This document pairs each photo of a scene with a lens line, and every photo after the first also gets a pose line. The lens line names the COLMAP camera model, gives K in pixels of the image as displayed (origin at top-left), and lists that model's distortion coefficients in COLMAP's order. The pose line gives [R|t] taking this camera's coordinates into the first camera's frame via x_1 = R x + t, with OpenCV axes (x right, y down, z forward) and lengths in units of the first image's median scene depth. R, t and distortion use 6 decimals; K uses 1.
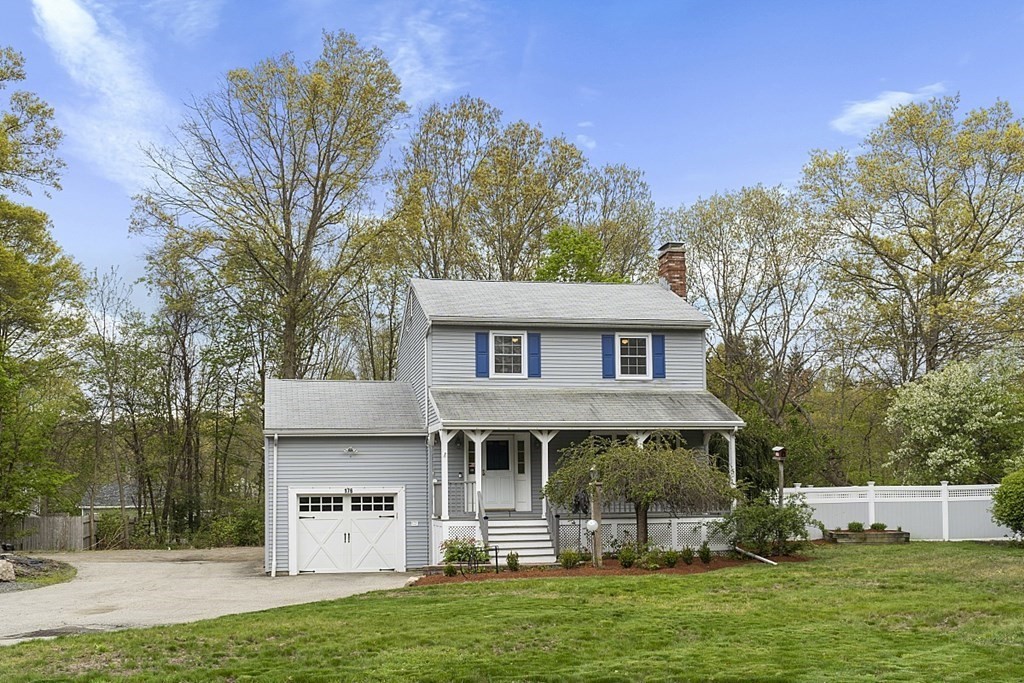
lens RADIAL K [[1281.3, 0, 514.3], [0, 1281.3, 363.4], [0, 0, 1]] dist [0.002221, 0.037422]
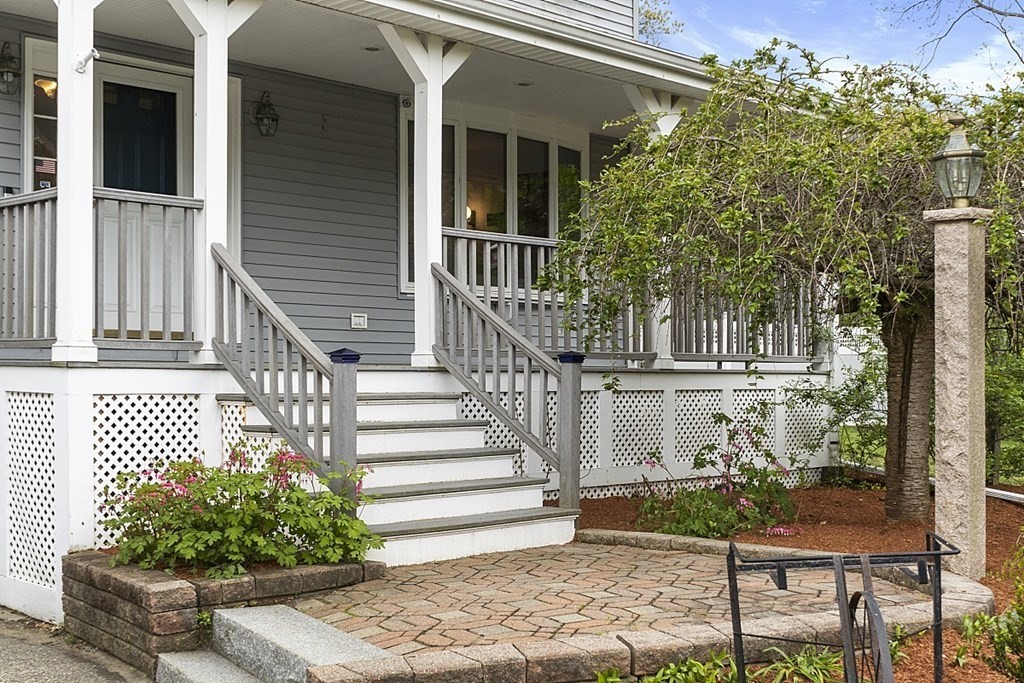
lens RADIAL K [[1281.3, 0, 514.3], [0, 1281.3, 363.4], [0, 0, 1]] dist [0.002221, 0.037422]
pose [[0.815782, 0.025464, 0.577798, -0.108068], [-0.084753, 0.993509, 0.075876, 0.091486], [-0.572116, -0.110868, 0.812645, 0.718725]]
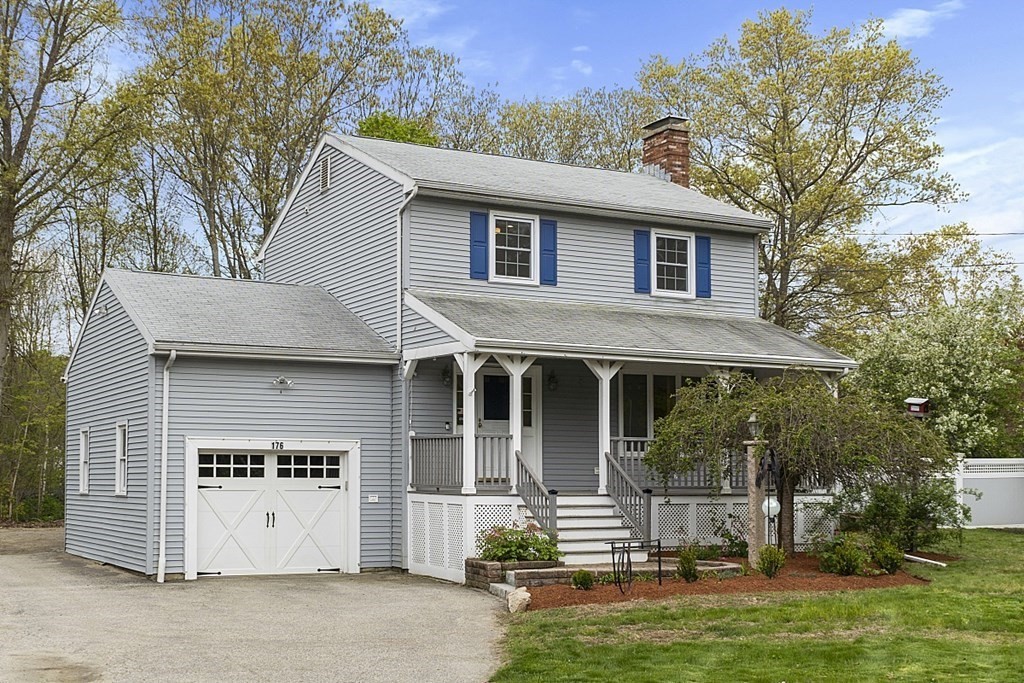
lens RADIAL K [[1400.0, 0, 512.0], [0, 1400.0, 341.5], [0, 0, 1]] dist [0.013998, 0.020697]
pose [[0.958350, 0.045041, 0.282022, -0.213309], [-0.048910, 0.998781, 0.006688, 0.037403], [-0.281377, -0.020203, 0.959385, 0.301953]]
